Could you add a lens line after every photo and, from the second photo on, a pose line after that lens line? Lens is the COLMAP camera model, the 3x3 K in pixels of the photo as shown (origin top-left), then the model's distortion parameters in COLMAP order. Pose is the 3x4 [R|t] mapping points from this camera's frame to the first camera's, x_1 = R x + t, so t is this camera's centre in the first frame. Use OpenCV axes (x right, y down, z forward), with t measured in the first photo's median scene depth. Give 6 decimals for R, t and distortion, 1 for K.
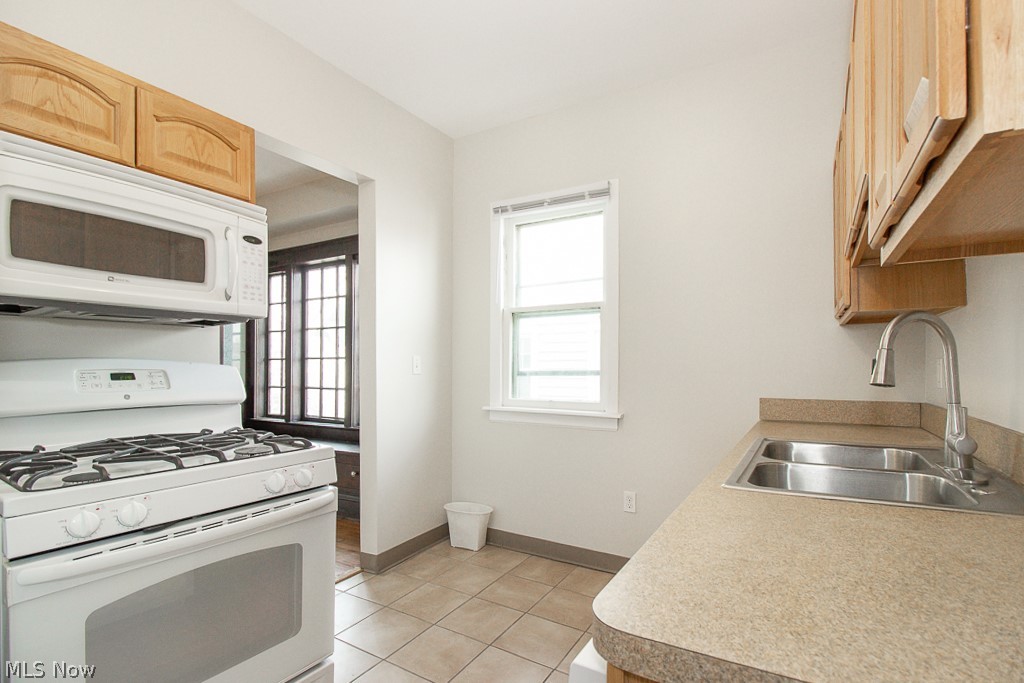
lens RADIAL K [[481.3, 0, 520.2], [0, 481.3, 367.4], [0, 0, 1]] dist [0.013047, -0.006984]
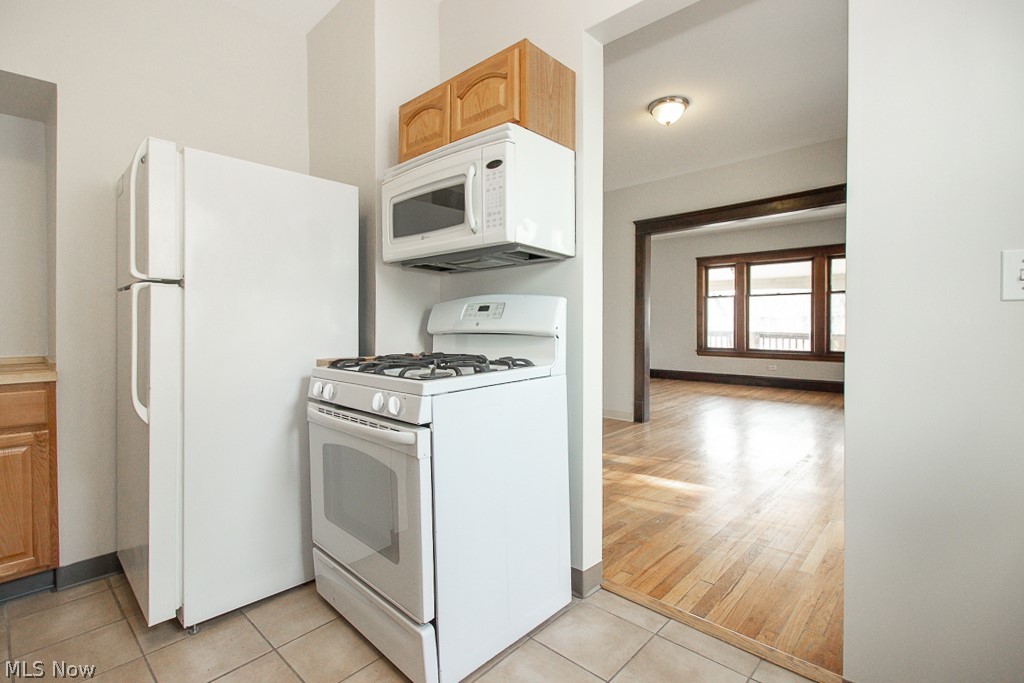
lens RADIAL K [[481.3, 0, 501.6], [0, 481.3, 325.8], [0, 0, 1]] dist [0.013047, -0.006984]
pose [[-0.208044, 0.003489, -0.978113, 0.404821], [0.007718, 0.999968, 0.001925, 0.060198], [0.978089, -0.007149, -0.208065, 1.270994]]
